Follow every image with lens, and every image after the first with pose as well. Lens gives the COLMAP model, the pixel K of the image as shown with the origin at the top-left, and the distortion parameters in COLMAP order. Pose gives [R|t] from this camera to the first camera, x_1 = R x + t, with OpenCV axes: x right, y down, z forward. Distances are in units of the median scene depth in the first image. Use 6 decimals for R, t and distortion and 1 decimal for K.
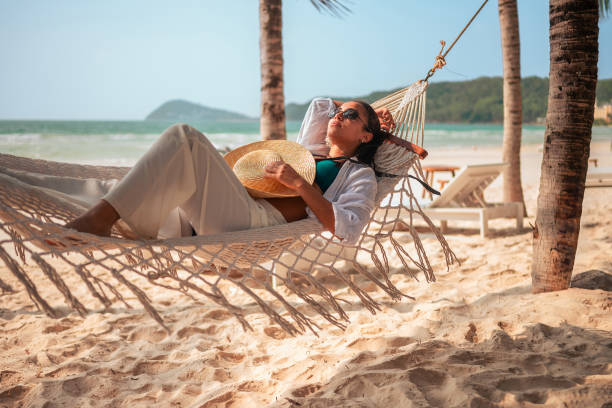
lens RADIAL K [[603.8, 0, 312.3], [0, 603.8, 200.6], [0, 0, 1]] dist [-0.015093, -0.014394]
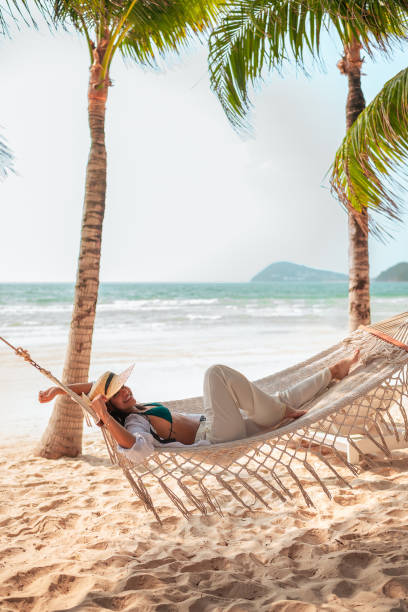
lens RADIAL K [[623.7, 0, 196.2], [0, 623.7, 293.7], [0, 0, 1]] dist [-0.028018, -0.005960]
pose [[0.937841, -0.005053, -0.347029, 0.095583], [-0.033918, 0.993773, -0.106131, -0.070139], [0.345404, 0.111305, 0.931830, -0.383375]]
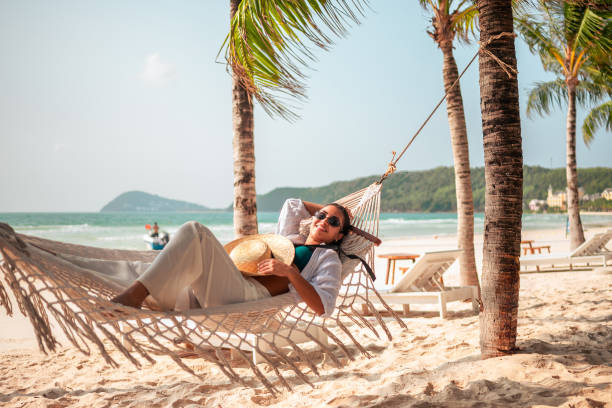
lens RADIAL K [[616.4, 0, 314.1], [0, 616.4, 202.5], [0, 0, 1]] dist [-0.019530, 0.004295]
pose [[0.997693, -0.009042, 0.067279, -0.028585], [0.018681, 0.989395, -0.144045, 0.015043], [-0.065263, 0.144970, 0.987281, -0.160938]]
